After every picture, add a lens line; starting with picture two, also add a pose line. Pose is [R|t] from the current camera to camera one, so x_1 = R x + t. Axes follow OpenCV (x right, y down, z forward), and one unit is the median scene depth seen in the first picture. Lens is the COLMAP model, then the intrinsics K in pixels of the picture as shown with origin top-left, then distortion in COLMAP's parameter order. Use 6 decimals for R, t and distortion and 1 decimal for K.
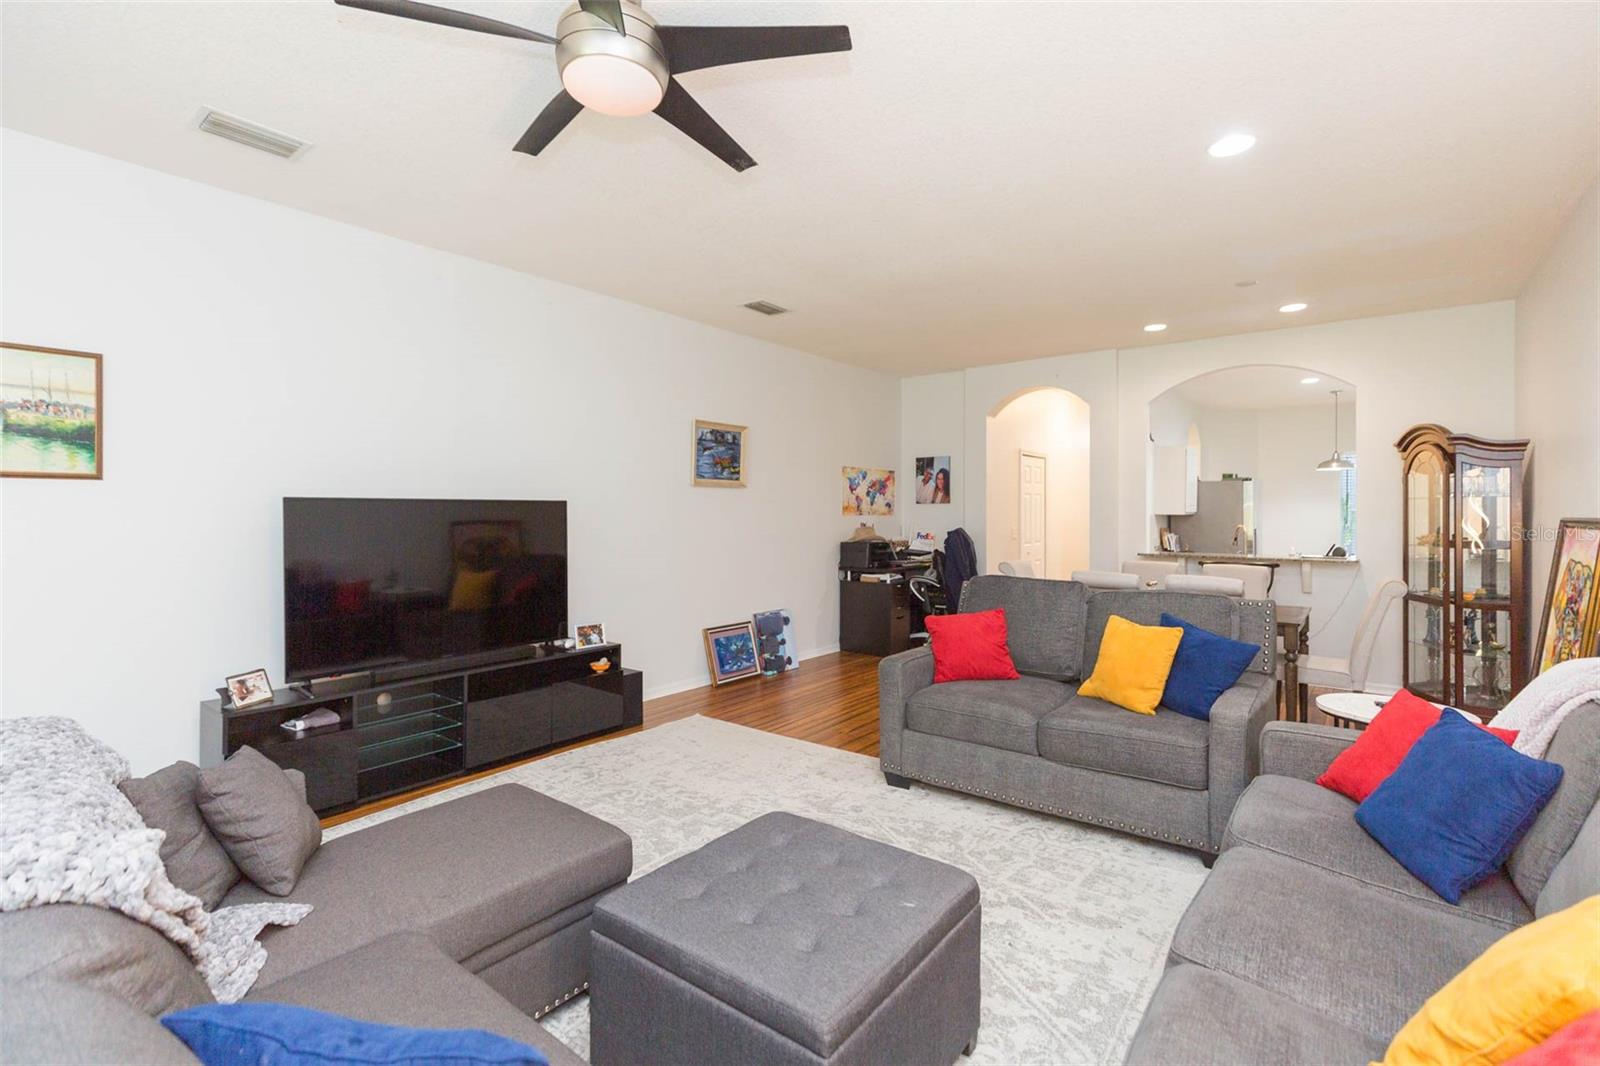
lens RADIAL K [[727.8, 0, 793.6], [0, 727.8, 522.2], [0, 0, 1]] dist [0.002584, -0.001056]
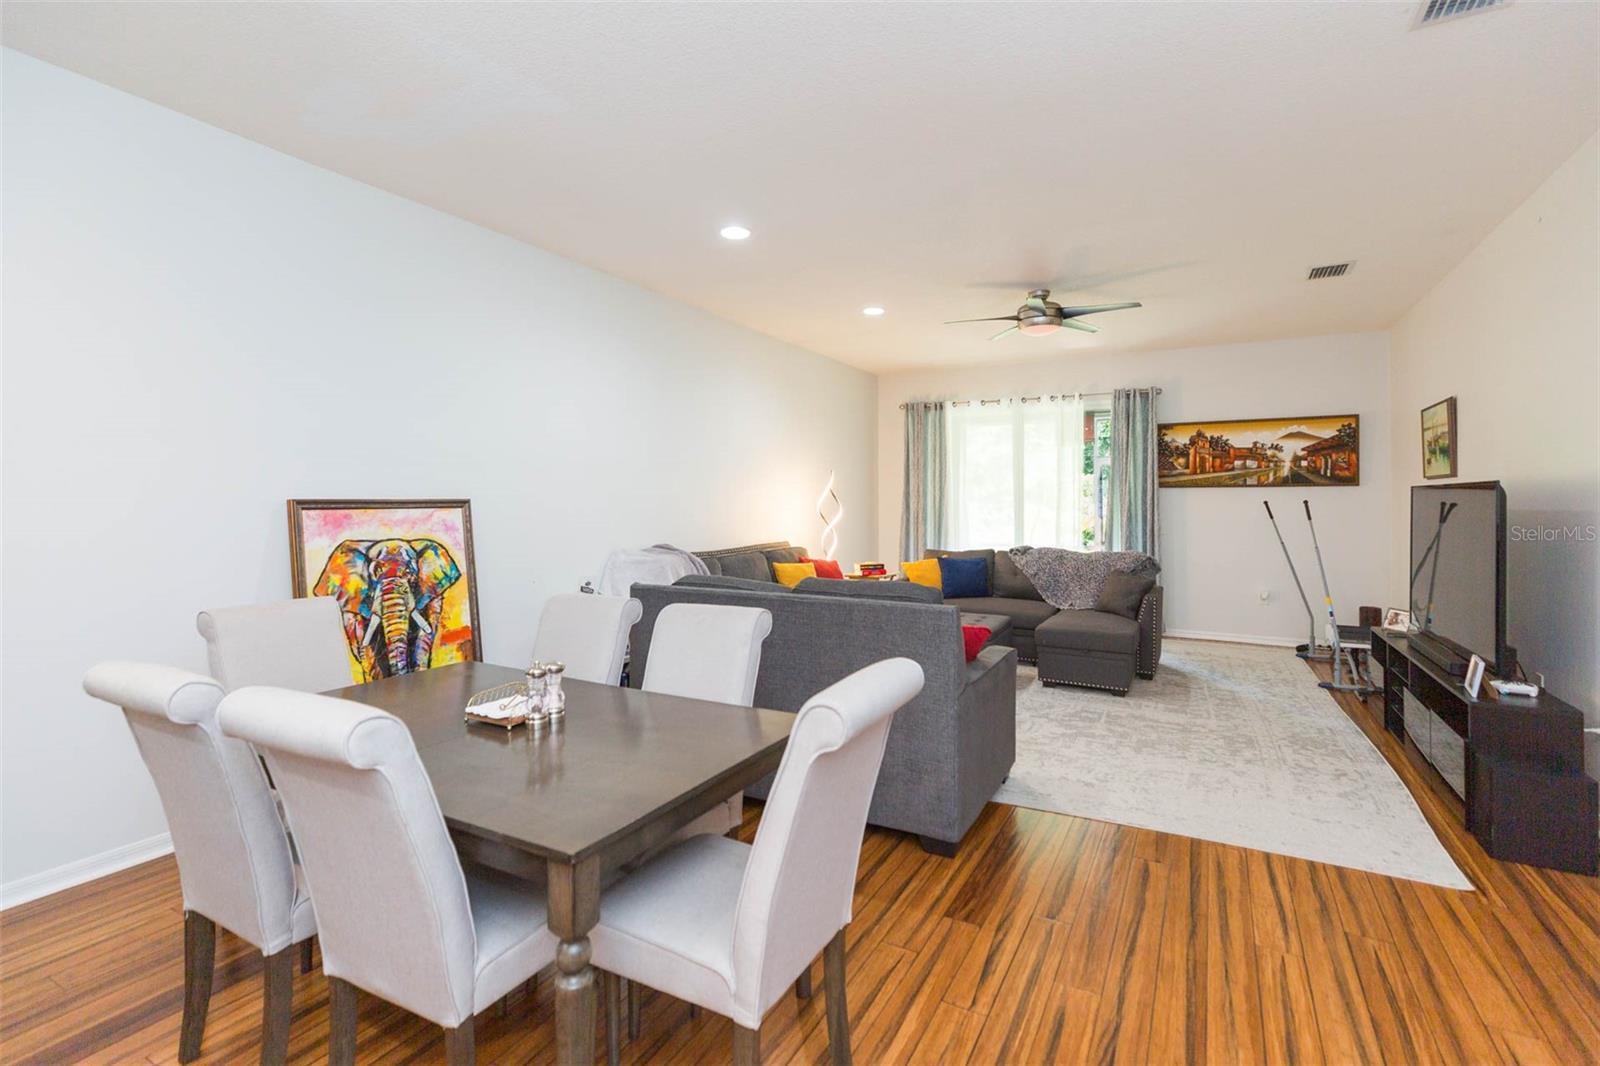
lens RADIAL K [[727.8, 0, 799.5], [0, 727.8, 484.2], [0, 0, 1]] dist [0.002584, -0.001056]
pose [[-0.986190, -0.002641, -0.165600, 0.593662], [-0.001500, 0.999974, -0.007013, -0.026017], [0.165614, -0.006668, -0.986168, 2.000056]]
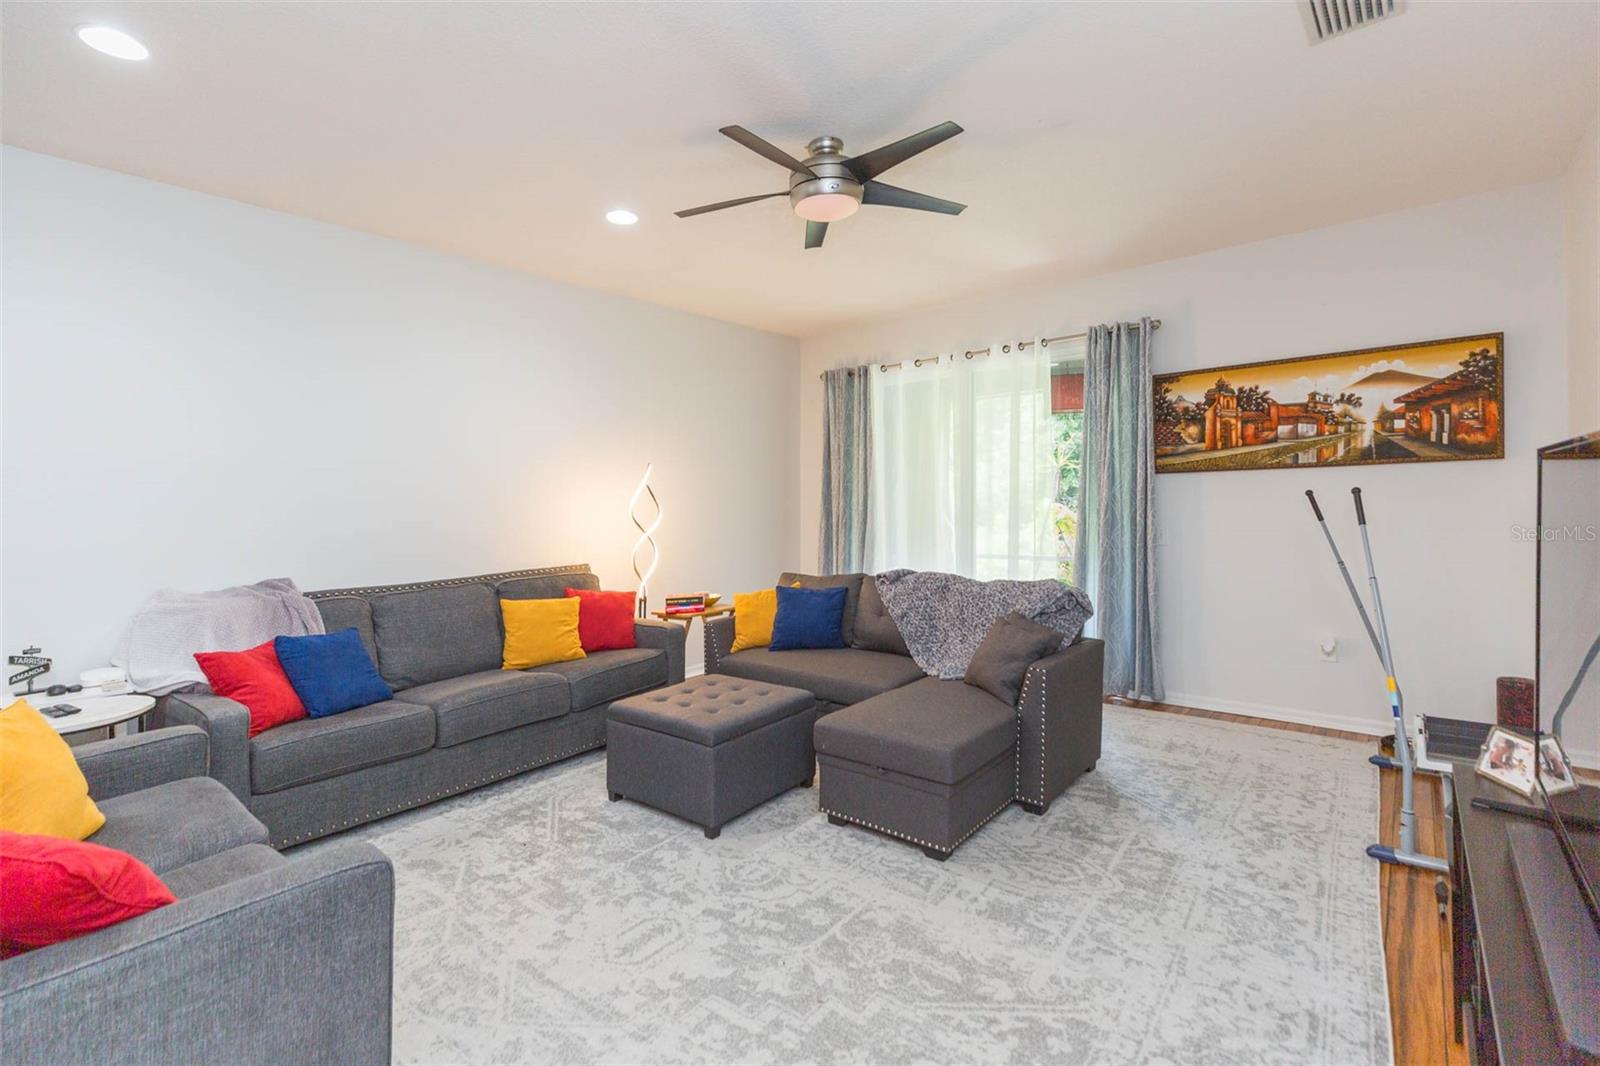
lens RADIAL K [[727.8, 0, 791.9], [0, 727.8, 503.4], [0, 0, 1]] dist [0.002584, -0.001056]
pose [[-0.999440, 0.025341, 0.021864, -0.137833], [0.025652, 0.999572, 0.014050, -0.012967], [-0.021498, 0.014603, -0.999662, 1.462648]]
